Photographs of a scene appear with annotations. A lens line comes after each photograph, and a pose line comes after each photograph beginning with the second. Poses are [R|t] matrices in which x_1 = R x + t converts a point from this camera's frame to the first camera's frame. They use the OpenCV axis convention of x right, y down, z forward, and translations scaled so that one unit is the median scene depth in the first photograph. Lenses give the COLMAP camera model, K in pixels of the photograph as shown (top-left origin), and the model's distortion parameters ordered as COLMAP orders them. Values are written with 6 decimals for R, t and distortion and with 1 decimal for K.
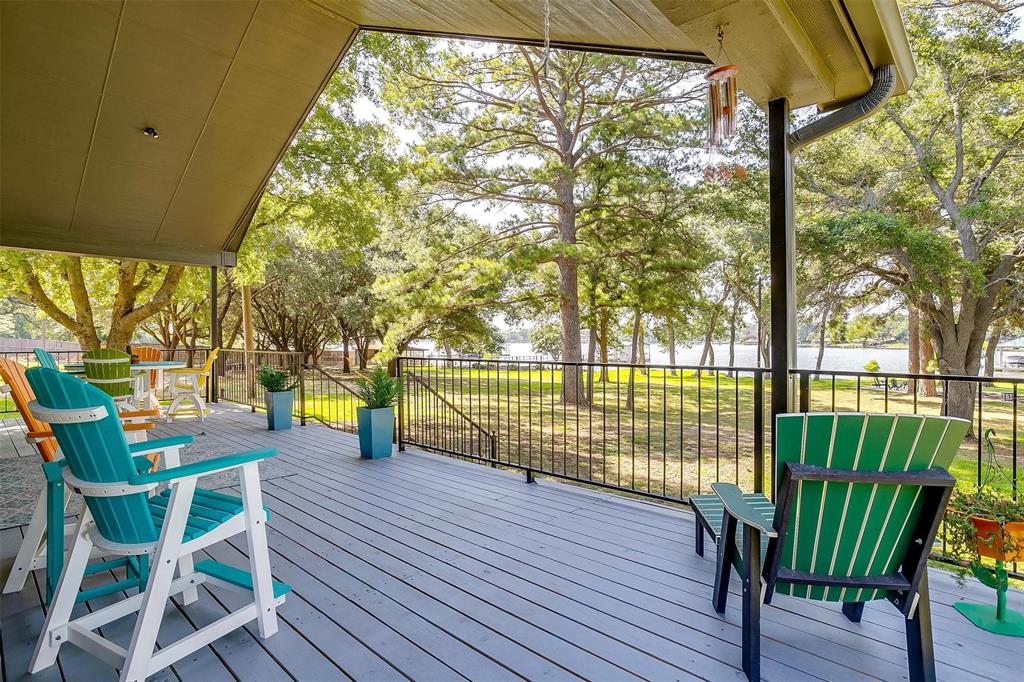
lens RADIAL K [[523.9, 0, 504.2], [0, 523.9, 340.0], [0, 0, 1]] dist [-0.017233, 0.000046]
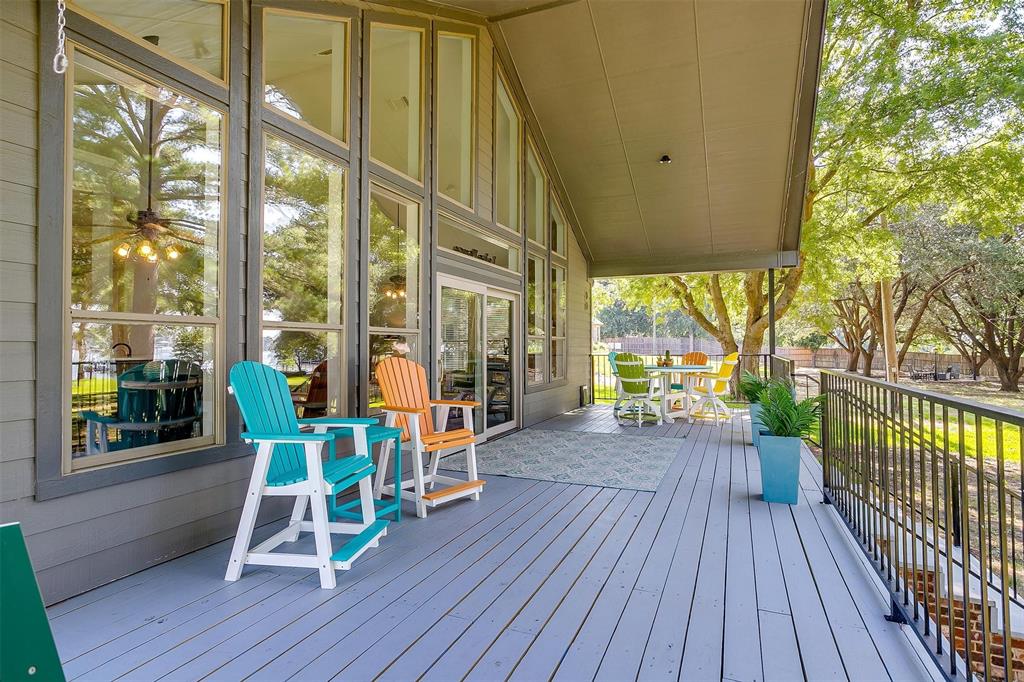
lens RADIAL K [[523.9, 0, 504.2], [0, 523.9, 340.0], [0, 0, 1]] dist [-0.017233, 0.000046]
pose [[0.302066, -0.006162, -0.953267, 0.218134], [-0.002560, 0.999970, -0.007275, -0.002867], [0.953284, 0.004638, 0.302041, 0.253816]]
